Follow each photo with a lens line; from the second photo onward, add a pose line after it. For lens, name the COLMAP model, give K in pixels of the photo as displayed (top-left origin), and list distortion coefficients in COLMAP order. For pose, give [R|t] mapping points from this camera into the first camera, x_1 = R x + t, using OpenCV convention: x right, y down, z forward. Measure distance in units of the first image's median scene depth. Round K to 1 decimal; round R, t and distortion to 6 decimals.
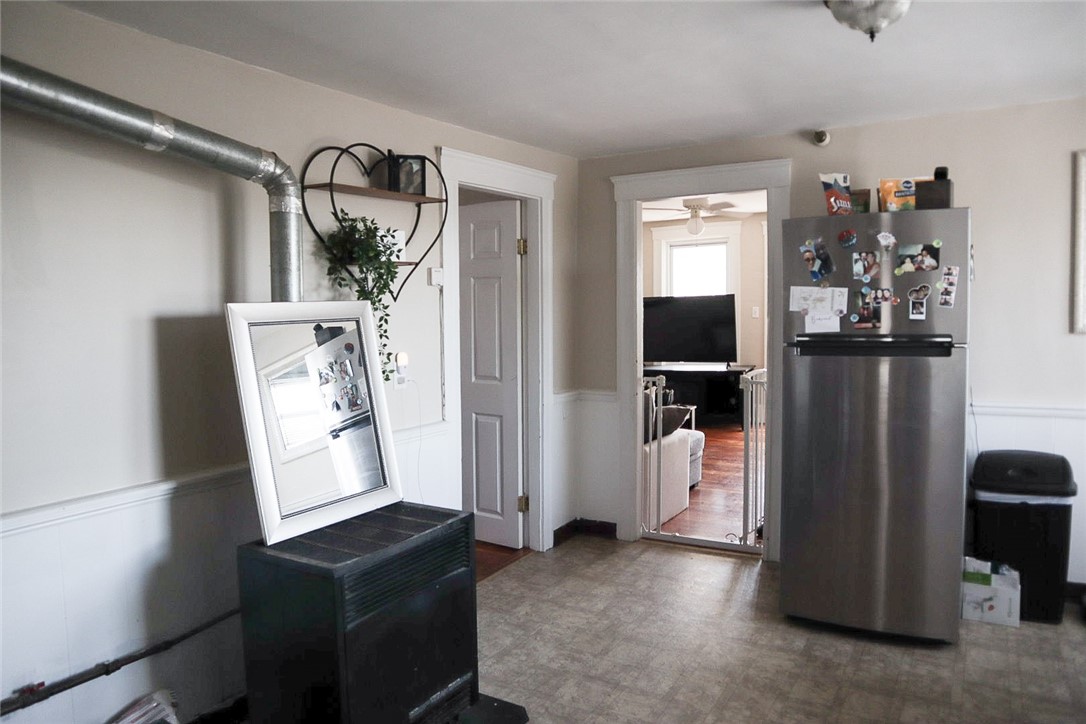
lens RADIAL K [[751.2, 0, 543.0], [0, 751.2, 362.0], [0, 0, 1]] dist [-0.118350, 0.086078]
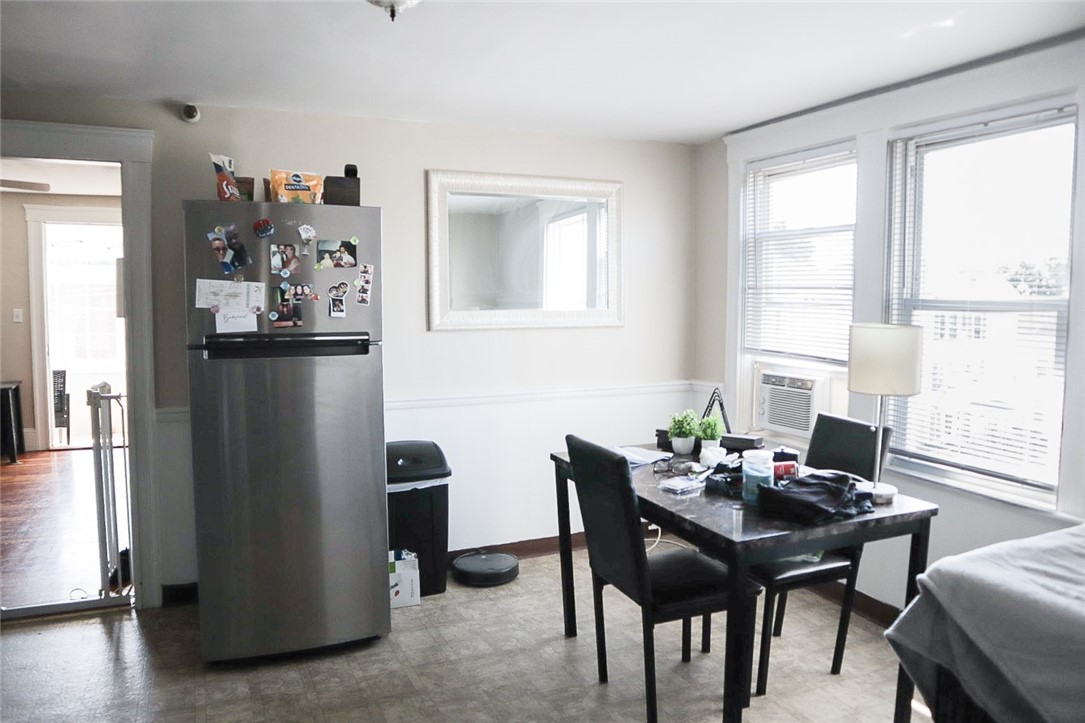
lens RADIAL K [[786.3, 0, 542.5], [0, 786.3, 361.5], [0, 0, 1]] dist [-0.115288, 0.075995]
pose [[0.577050, -0.035310, 0.815945, -0.173729], [0.046363, 0.998870, 0.010438, 0.002403], [-0.815392, 0.031807, 0.578035, 0.174391]]
